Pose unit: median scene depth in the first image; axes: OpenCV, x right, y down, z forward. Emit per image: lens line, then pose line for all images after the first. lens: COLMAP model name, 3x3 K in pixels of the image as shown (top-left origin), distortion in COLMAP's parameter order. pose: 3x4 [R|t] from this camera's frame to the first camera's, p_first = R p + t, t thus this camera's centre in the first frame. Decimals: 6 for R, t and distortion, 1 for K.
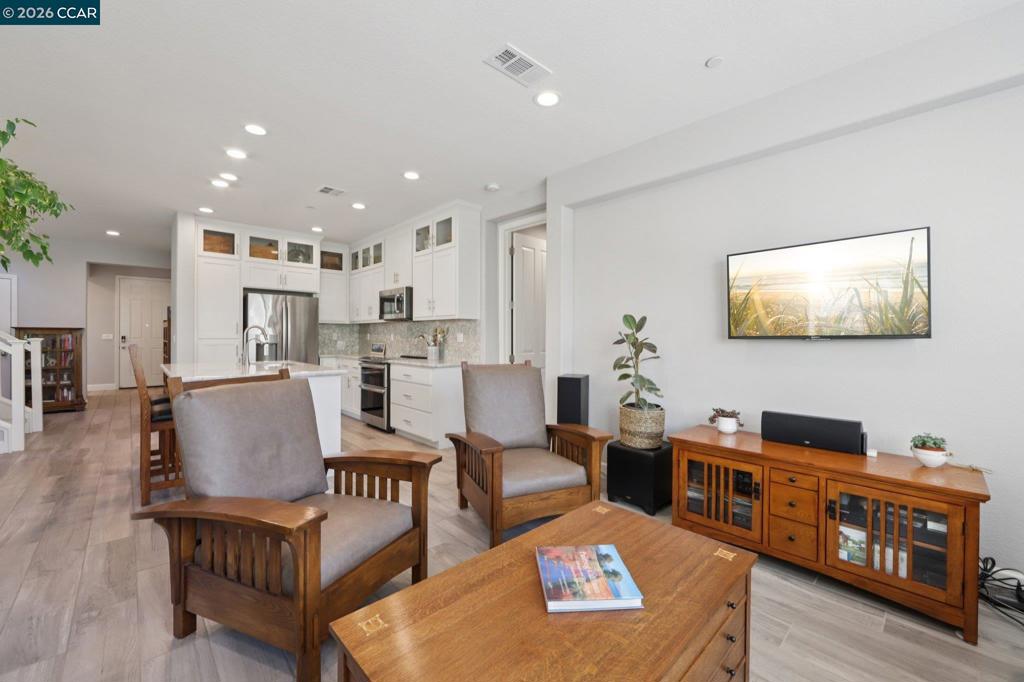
lens RADIAL K [[408.1, 0, 519.3], [0, 408.1, 338.8], [0, 0, 1]] dist [-0.012178, 0.002253]
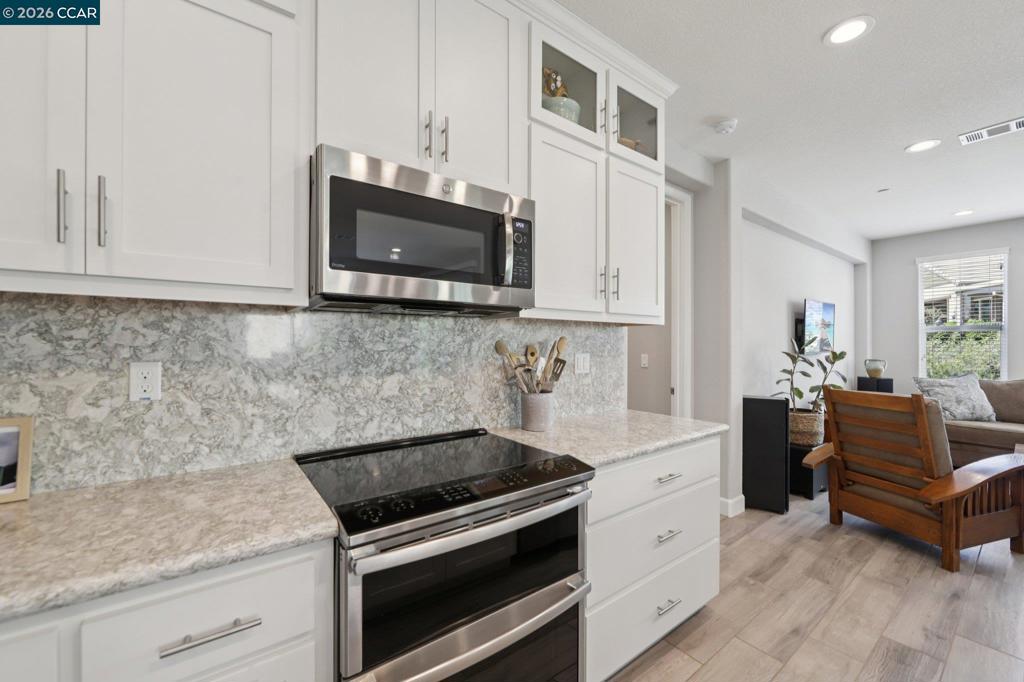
lens RADIAL K [[408.1, 0, 518.1], [0, 408.1, 342.3], [0, 0, 1]] dist [-0.012178, 0.002253]
pose [[0.118094, -0.002246, 0.993000, -0.533070], [0.002545, 0.999995, 0.001959, -0.024120], [-0.992999, 0.002296, 0.118099, 0.902442]]
